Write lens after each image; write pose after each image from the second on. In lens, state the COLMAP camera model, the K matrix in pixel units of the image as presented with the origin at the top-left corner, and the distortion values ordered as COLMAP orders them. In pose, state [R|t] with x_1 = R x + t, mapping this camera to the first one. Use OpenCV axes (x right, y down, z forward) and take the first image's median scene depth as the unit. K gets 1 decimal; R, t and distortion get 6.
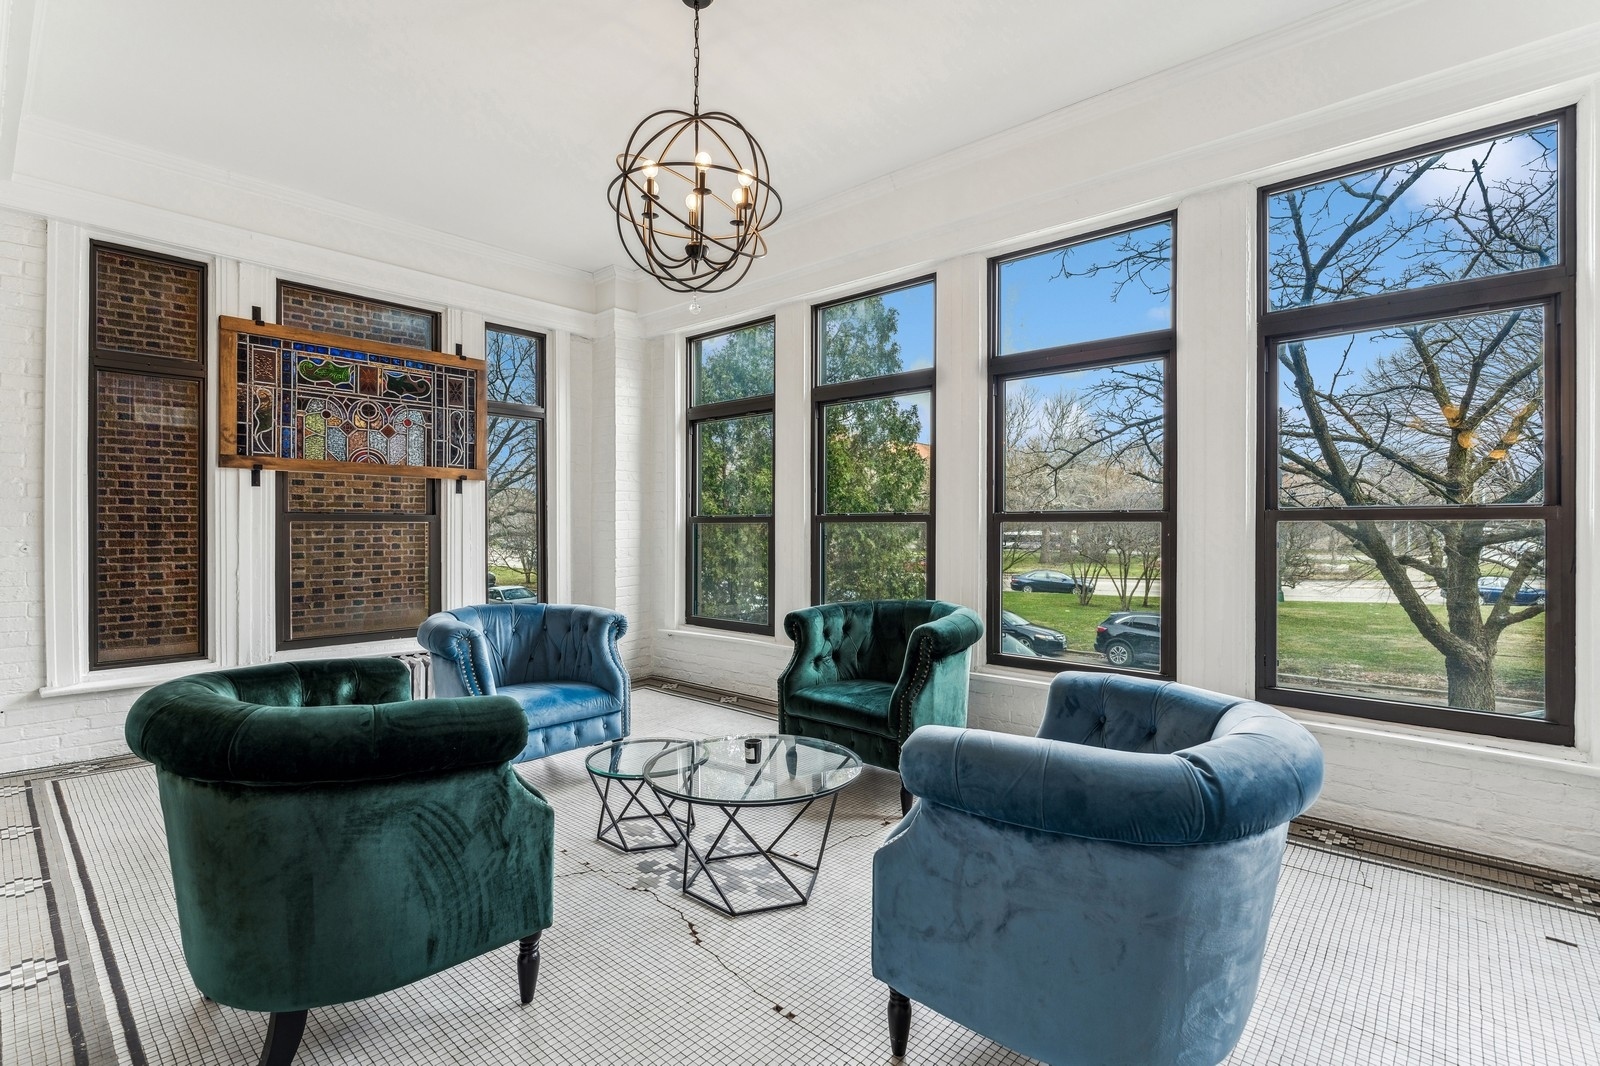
lens RADIAL K [[734.0, 0, 810.4], [0, 734.0, 542.9], [0, 0, 1]] dist [-0.001714, 0.000999]
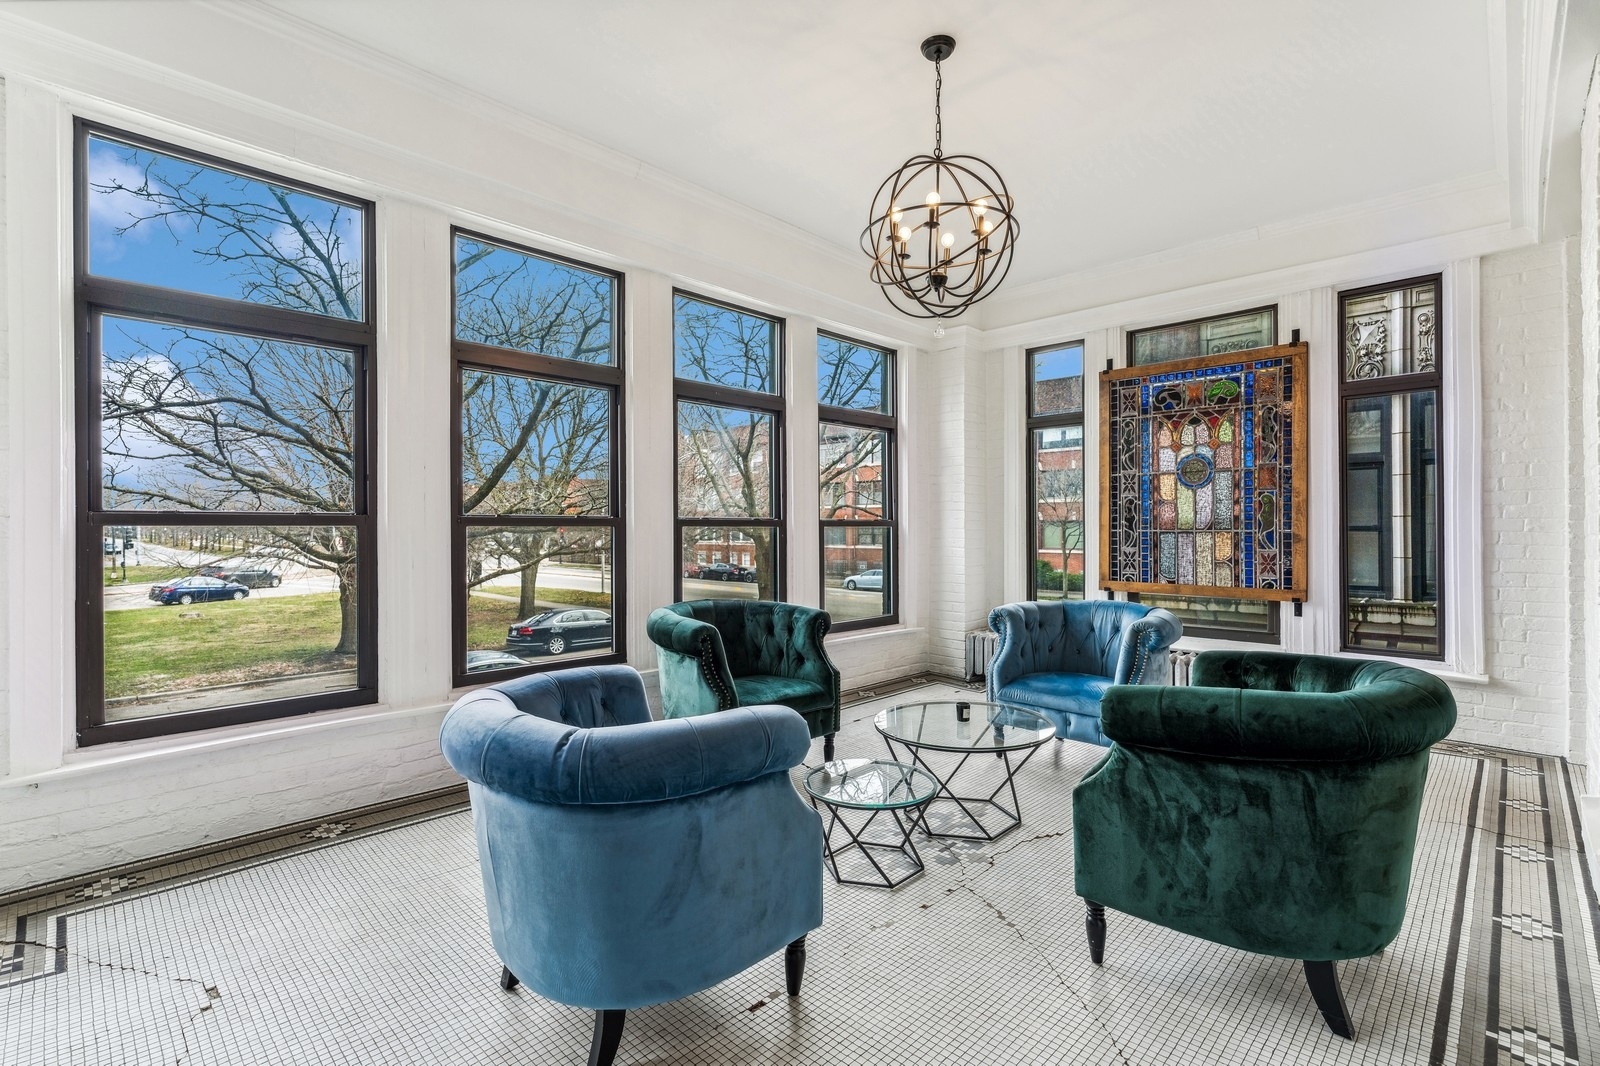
lens RADIAL K [[734.0, 0, 813.7], [0, 734.0, 524.6], [0, 0, 1]] dist [-0.001714, 0.000999]
pose [[0.050975, 0.005151, 0.998687, -0.194838], [0.025157, 0.999663, -0.006440, -0.003927], [-0.998383, 0.025452, 0.050828, 0.173780]]
